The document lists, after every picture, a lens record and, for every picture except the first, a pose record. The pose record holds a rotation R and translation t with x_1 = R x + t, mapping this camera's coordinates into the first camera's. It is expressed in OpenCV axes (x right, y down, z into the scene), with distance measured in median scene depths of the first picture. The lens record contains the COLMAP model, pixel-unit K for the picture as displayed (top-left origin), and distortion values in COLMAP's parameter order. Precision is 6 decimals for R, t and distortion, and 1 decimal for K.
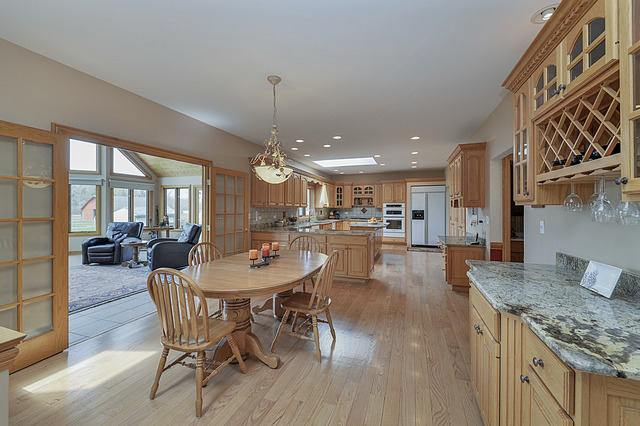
lens RADIAL K [[252.5, 0, 316.7], [0, 252.5, 209.7], [0, 0, 1]] dist [0.001431, -0.000070]
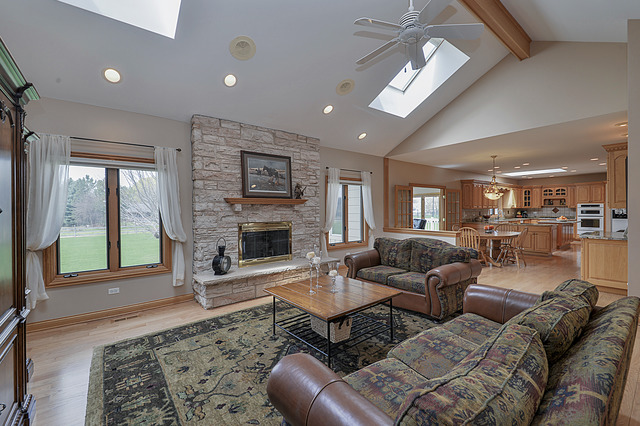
lens RADIAL K [[274.4, 0, 318.7], [0, 274.4, 212.0], [0, 0, 1]] dist [-0.002010, -0.000539]
pose [[0.847572, -0.003268, -0.530671, -0.059068], [0.007051, 0.999962, 0.005103, -0.003318], [0.530634, -0.008067, 0.847563, -0.620202]]
